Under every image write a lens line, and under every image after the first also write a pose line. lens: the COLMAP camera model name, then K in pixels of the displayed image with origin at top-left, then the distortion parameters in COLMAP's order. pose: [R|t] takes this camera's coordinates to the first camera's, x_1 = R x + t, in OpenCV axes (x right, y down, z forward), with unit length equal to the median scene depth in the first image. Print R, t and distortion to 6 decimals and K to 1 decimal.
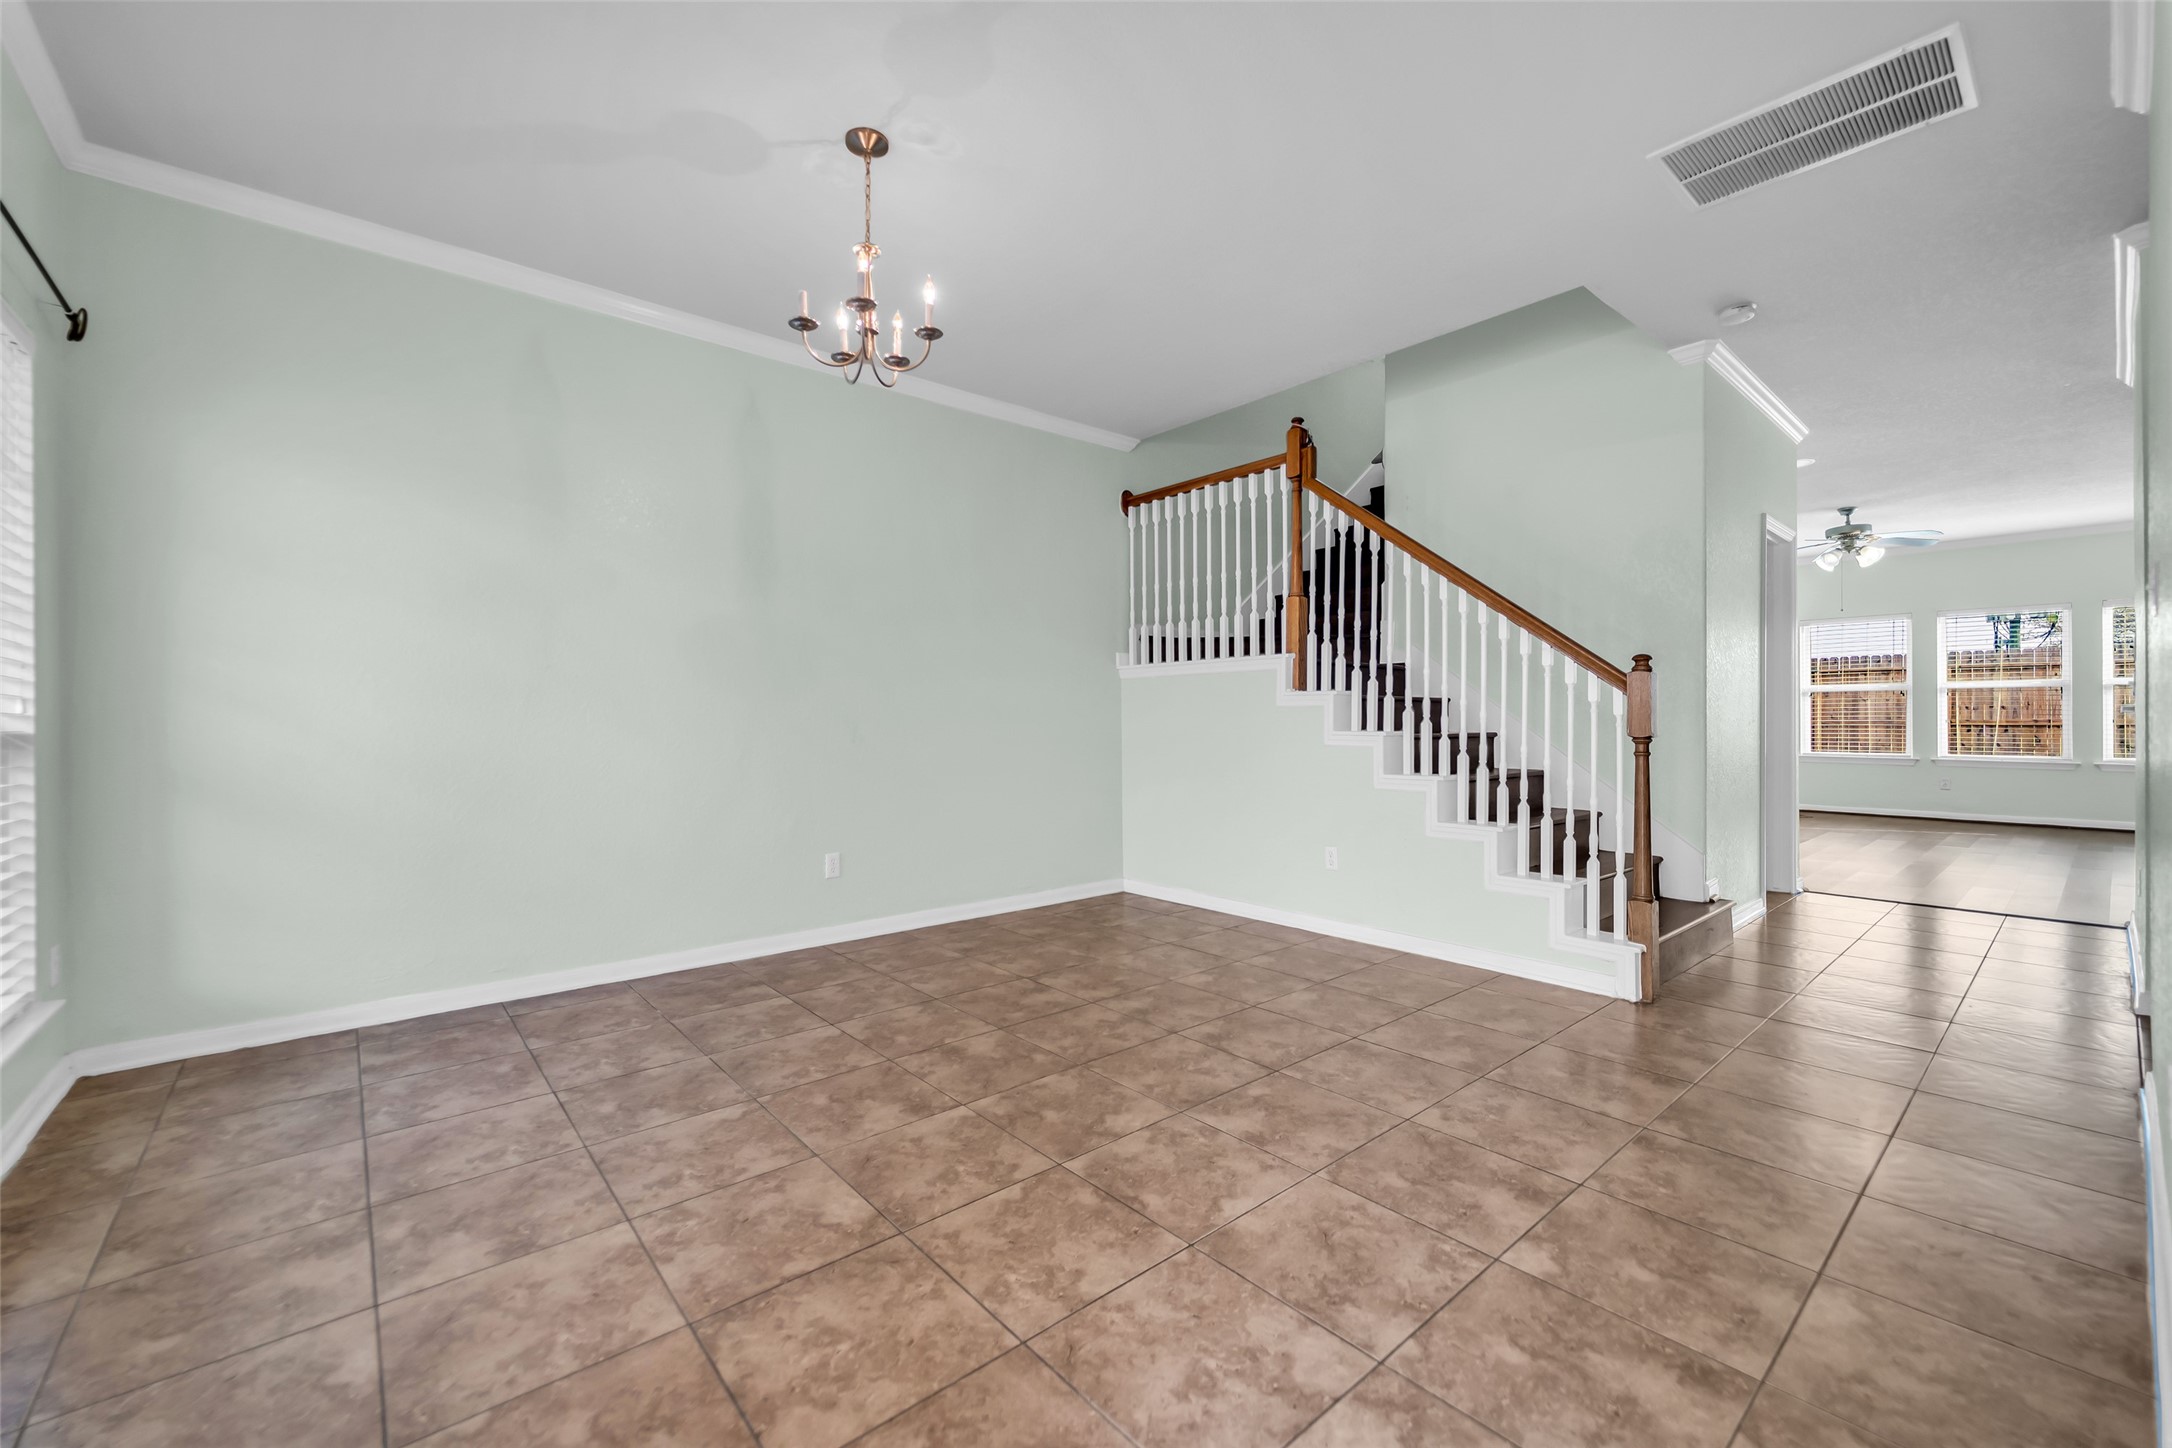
lens RADIAL K [[874.1, 0, 1071.4], [0, 874.1, 717.7], [0, 0, 1]] dist [0.003212, -0.000755]
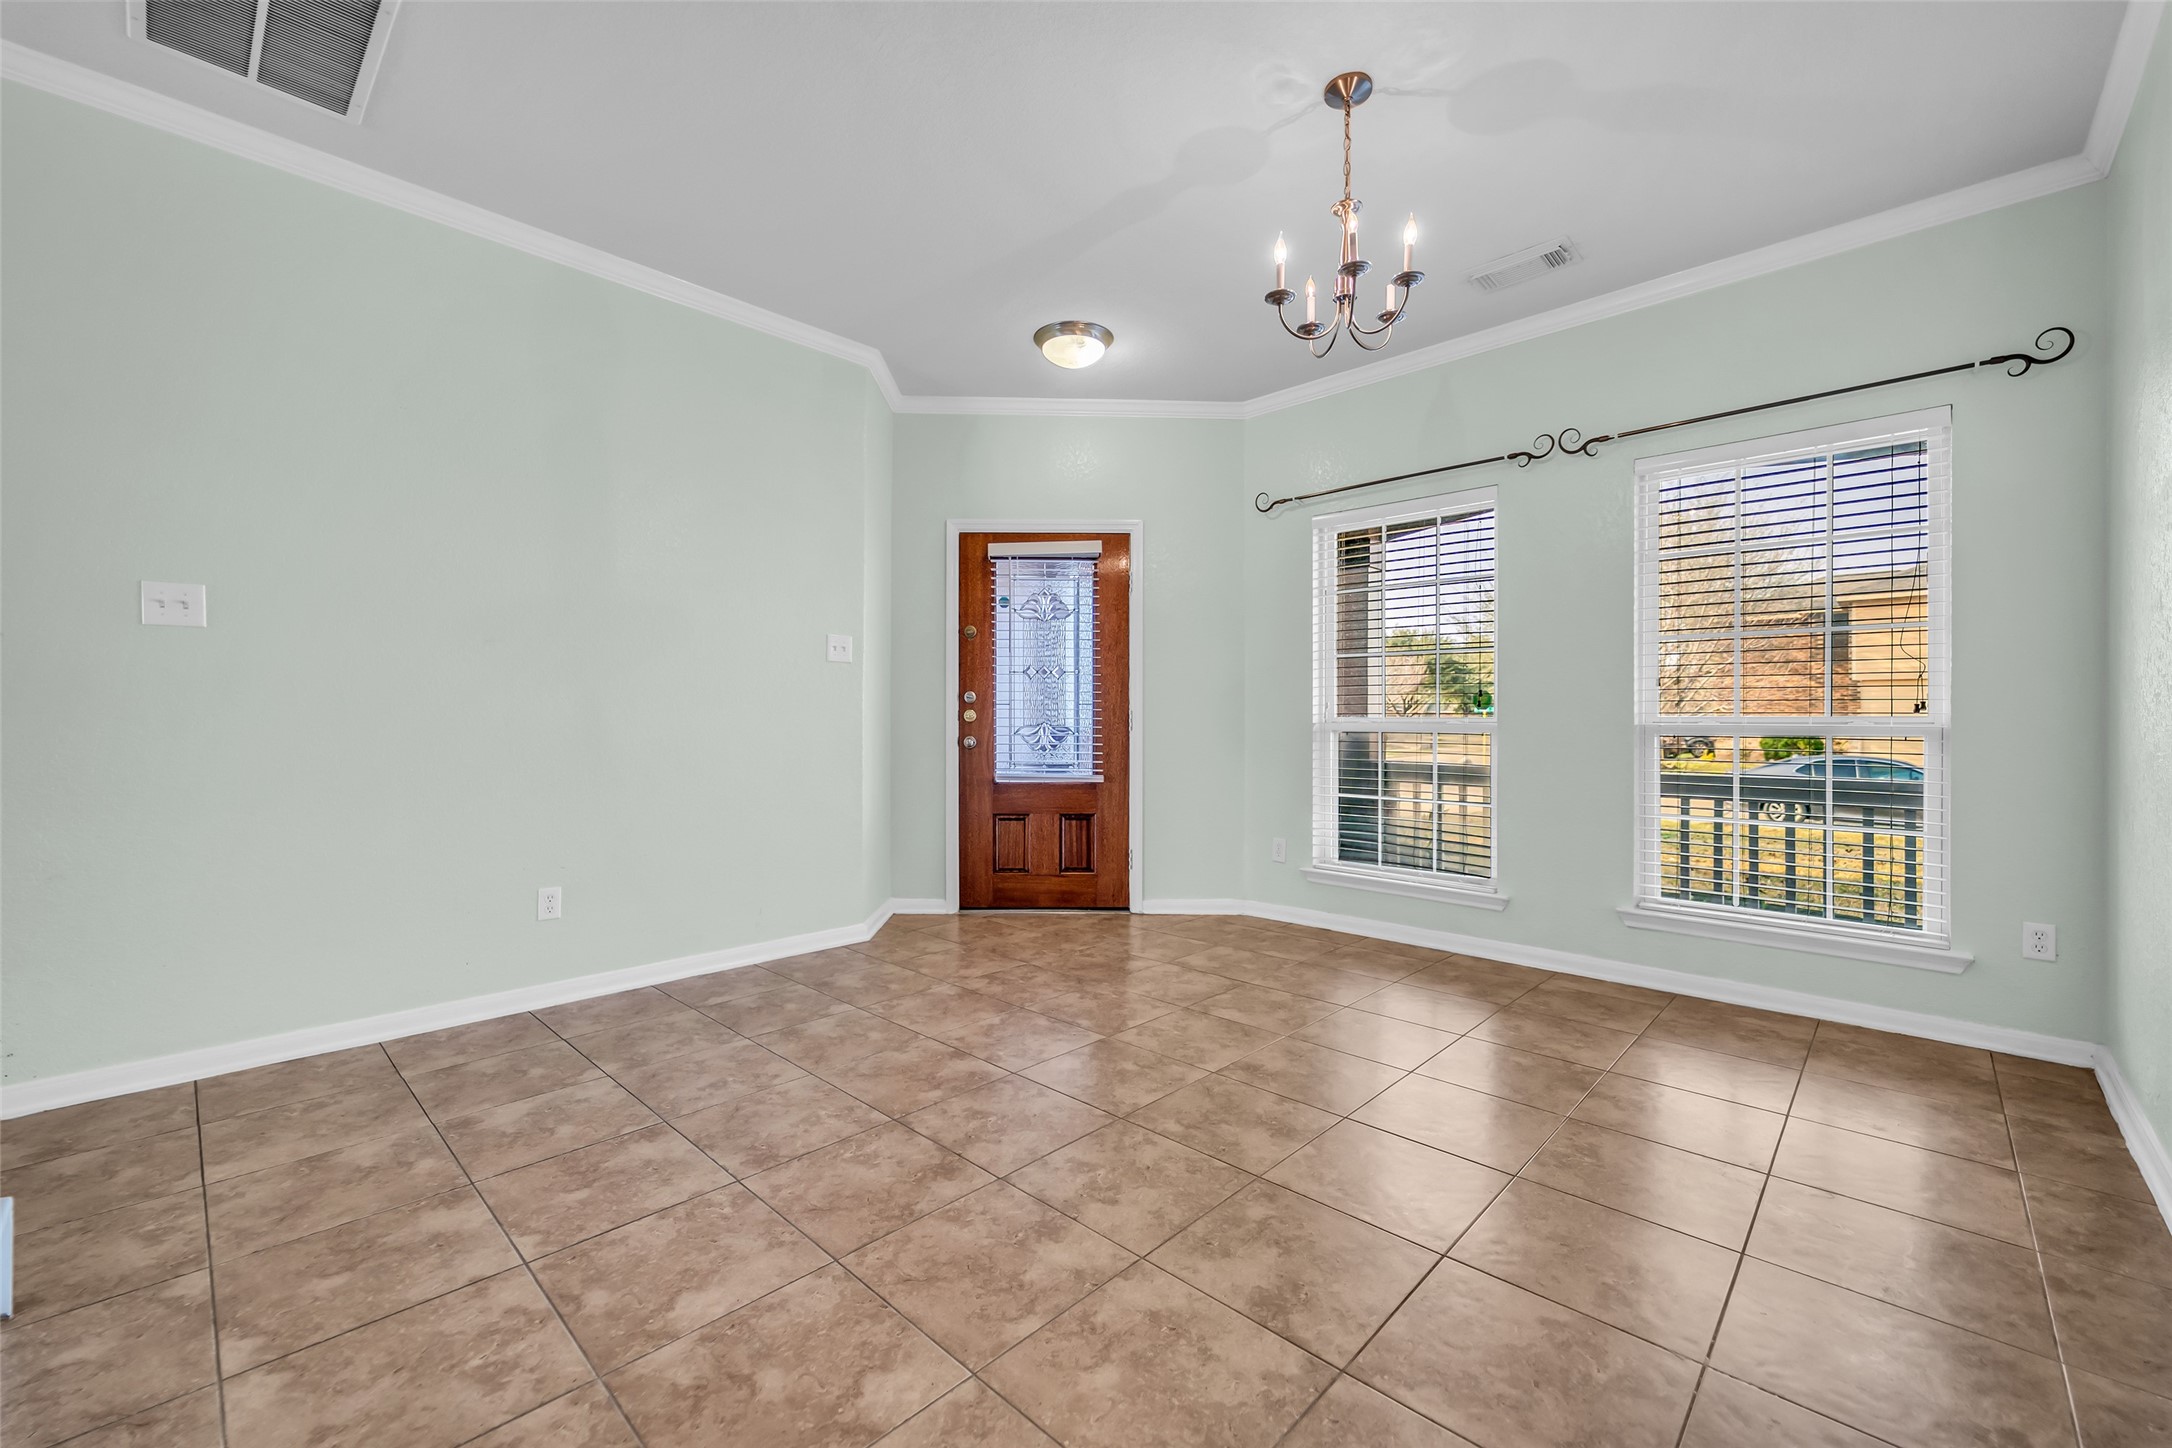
lens RADIAL K [[874.1, 0, 1077.9], [0, 874.1, 721.0], [0, 0, 1]] dist [0.003212, -0.000755]
pose [[-0.993825, 0.001087, -0.110952, 0.179123], [0.001006, 0.999999, 0.000789, 0.007120], [0.110952, 0.000672, -0.993825, 2.260138]]
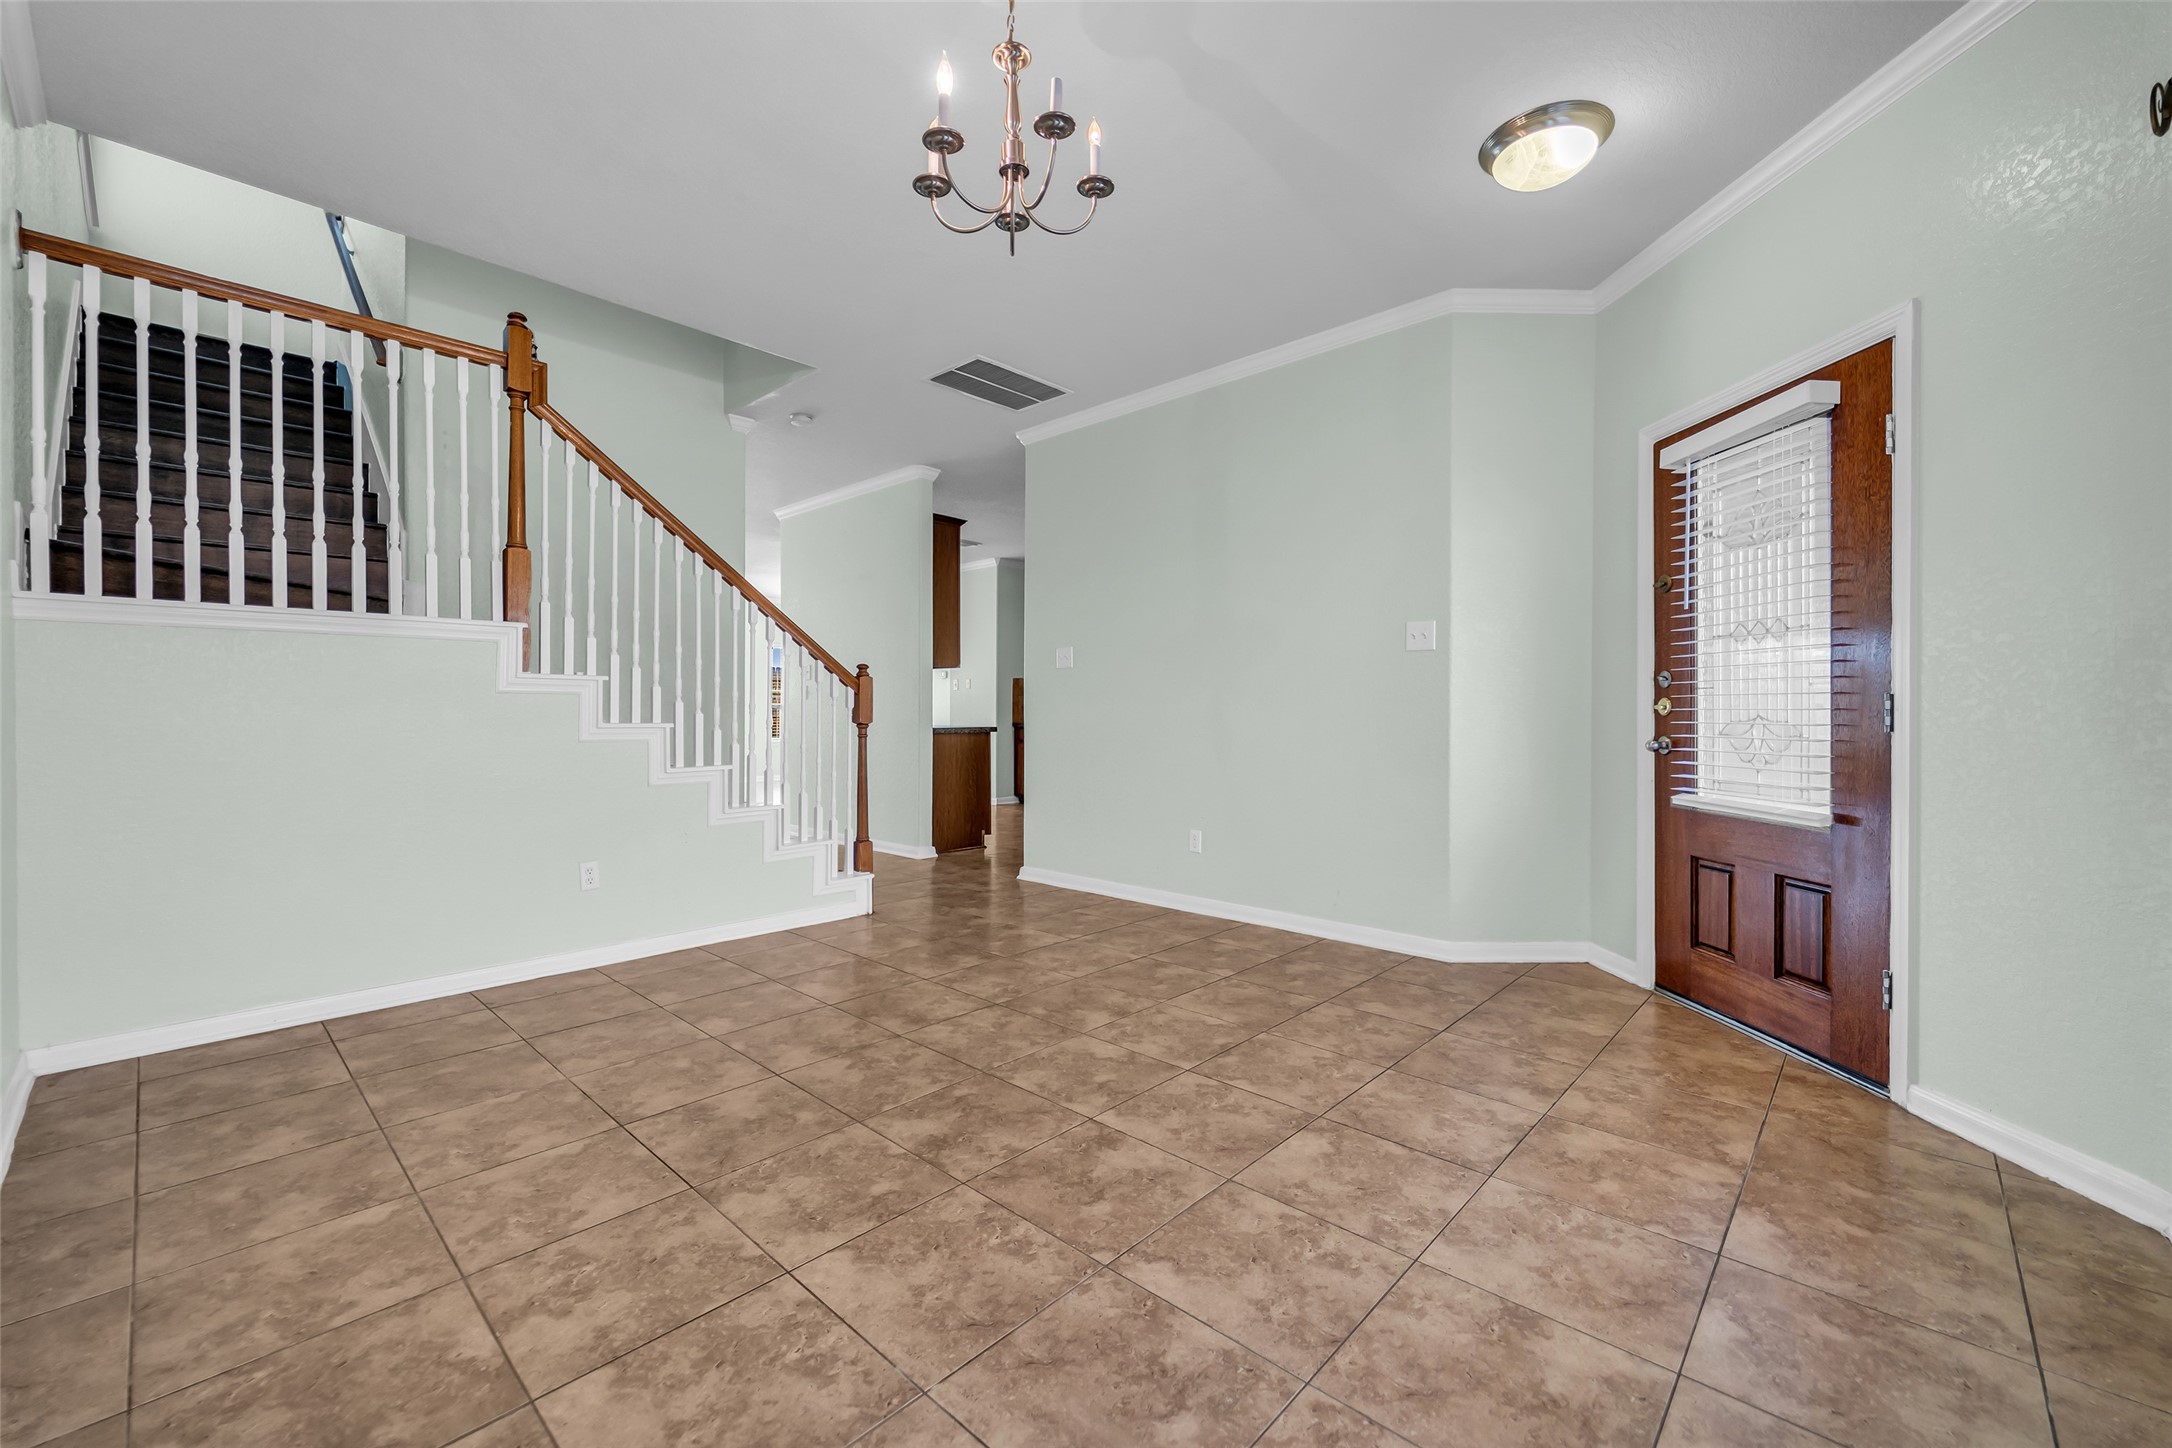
lens RADIAL K [[874.1, 0, 1080.4], [0, 874.1, 722.3], [0, 0, 1]] dist [0.003212, -0.000755]
pose [[-0.121190, -0.007180, 0.992603, -1.151903], [-0.001836, 0.999974, 0.007009, 0.012753], [-0.992628, -0.000973, -0.121200, 1.236161]]
